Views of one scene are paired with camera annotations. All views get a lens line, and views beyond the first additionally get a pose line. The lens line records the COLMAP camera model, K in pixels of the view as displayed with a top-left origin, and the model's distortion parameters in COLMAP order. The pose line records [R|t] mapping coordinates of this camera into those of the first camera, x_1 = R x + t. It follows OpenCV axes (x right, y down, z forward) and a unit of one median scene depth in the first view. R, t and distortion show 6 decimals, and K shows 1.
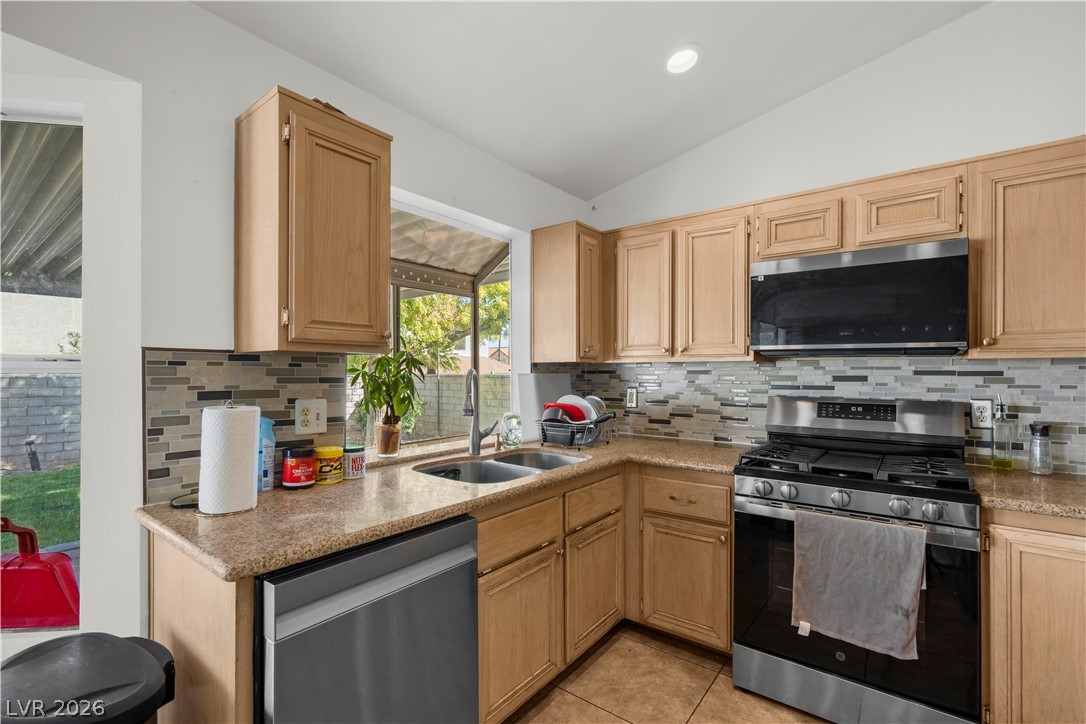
lens RADIAL K [[491.9, 0, 539.9], [0, 491.9, 370.6], [0, 0, 1]] dist [-0.006409, 0.003236]
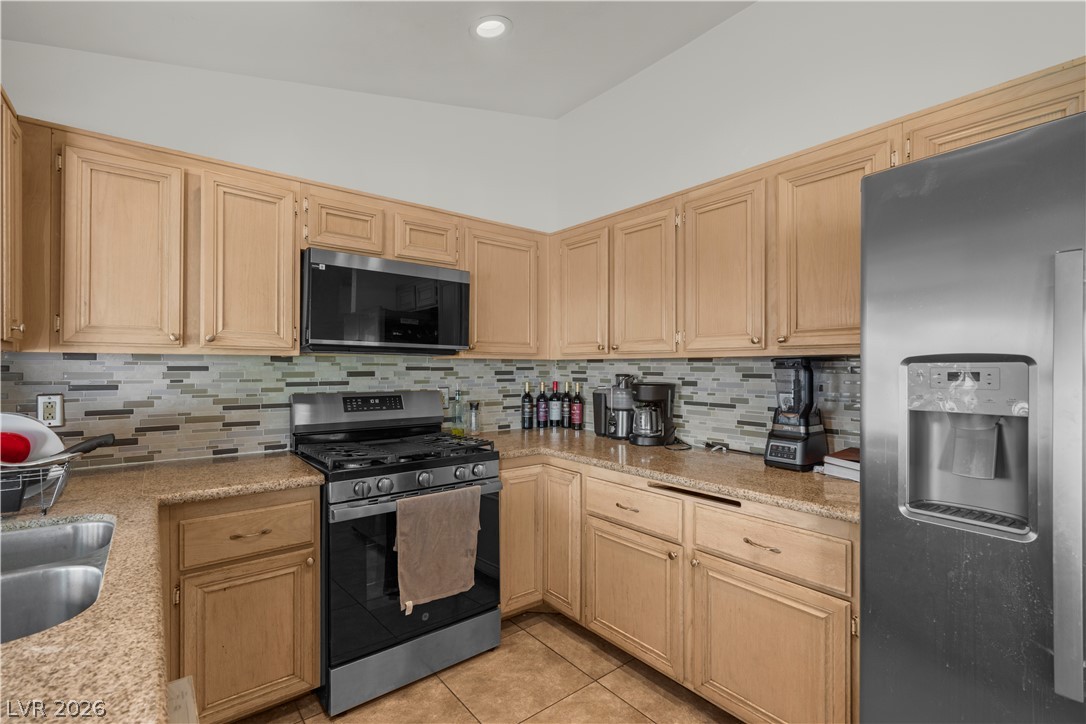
lens RADIAL K [[491.9, 0, 545.6], [0, 491.9, 365.9], [0, 0, 1]] dist [-0.006409, 0.003236]
pose [[0.229107, 0.001864, 0.973399, -0.375053], [-0.003670, 0.999993, -0.001051, -0.001934], [-0.973394, -0.003332, 0.229112, 0.399448]]
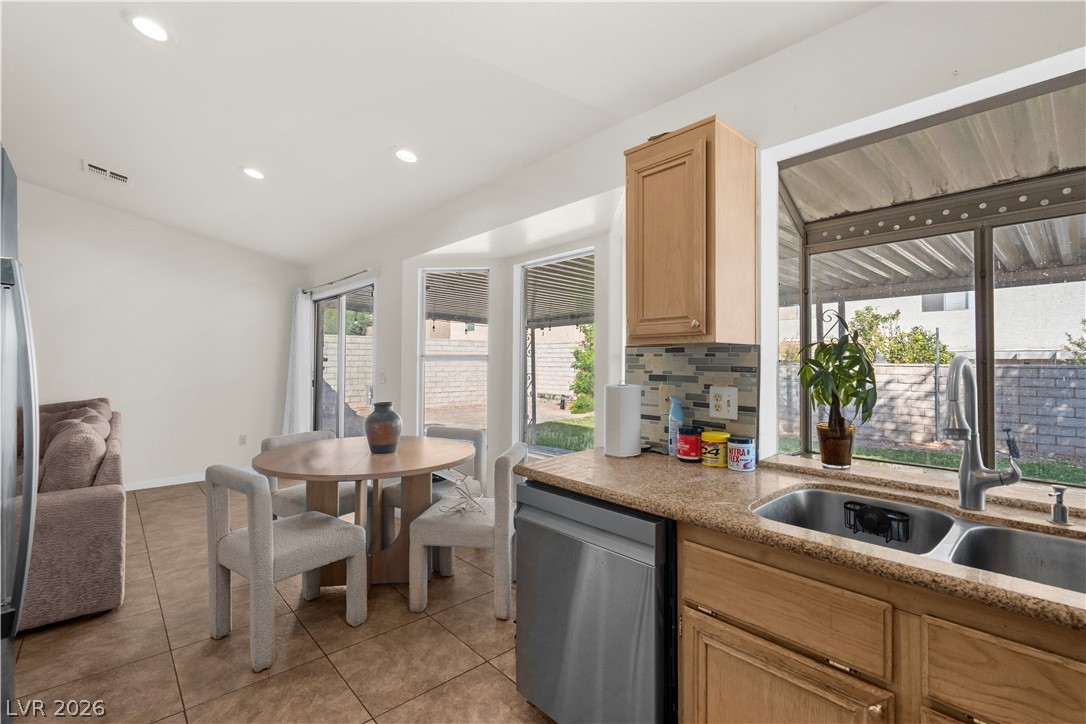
lens RADIAL K [[491.9, 0, 537.7], [0, 491.9, 354.8], [0, 0, 1]] dist [-0.006409, 0.003236]
pose [[-0.193935, -0.013497, -0.980922, 0.570218], [0.000994, 0.999902, -0.013955, 0.003044], [0.981014, -0.003681, -0.193902, 0.690826]]
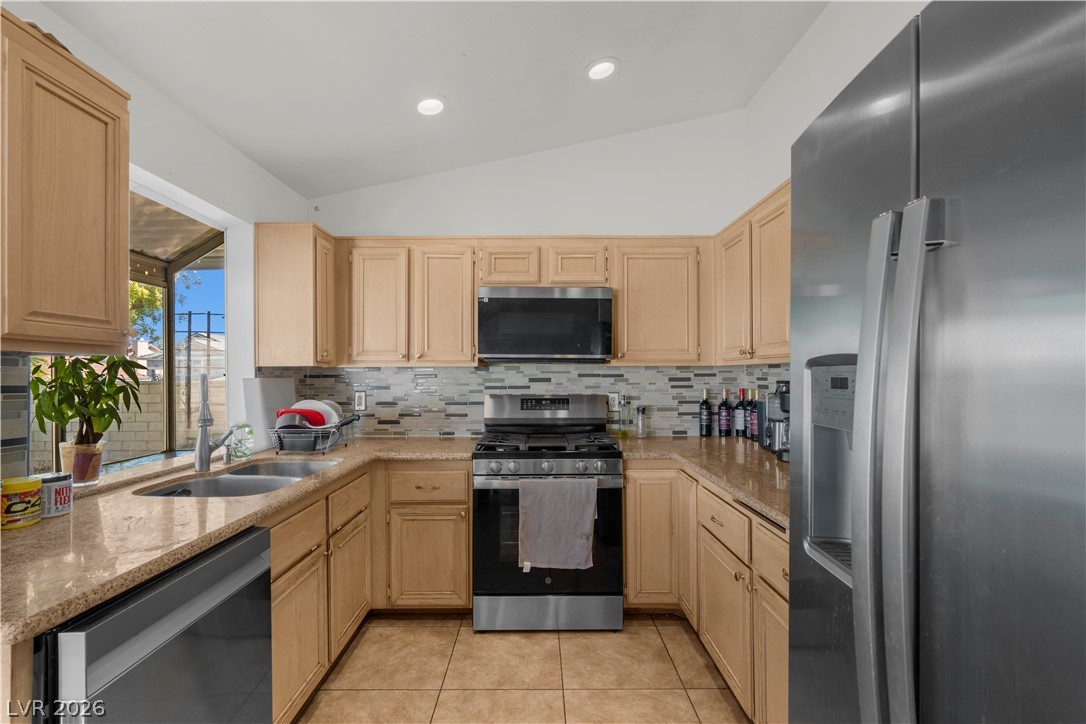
lens RADIAL K [[491.9, 0, 543.5], [0, 491.9, 373.3], [0, 0, 1]] dist [-0.006409, 0.003236]
pose [[0.786374, -0.002150, 0.617747, -0.215771], [0.003482, 0.999993, -0.000953, -0.000705], [-0.617741, 0.002901, 0.786376, -0.070946]]
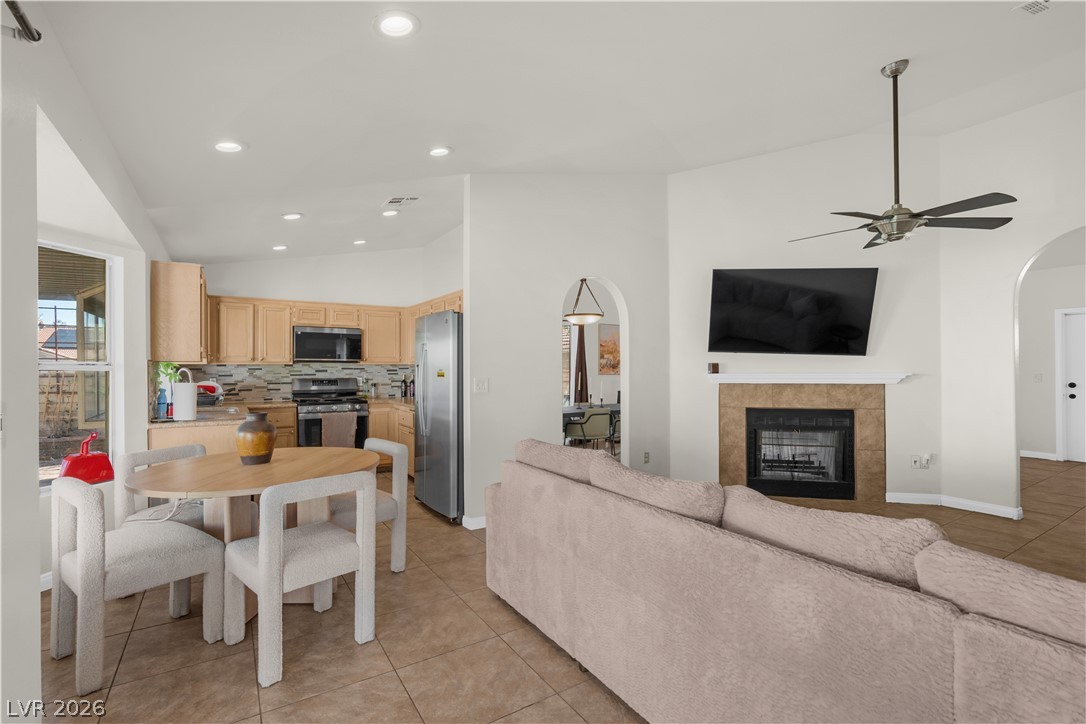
lens RADIAL K [[491.9, 0, 542.3], [0, 491.9, 365.8], [0, 0, 1]] dist [-0.006409, 0.003236]
pose [[0.329094, -0.001073, 0.944297, -1.683477], [0.001870, 0.999998, 0.000485, -0.012042], [-0.944295, 0.001606, 0.329095, -1.141531]]
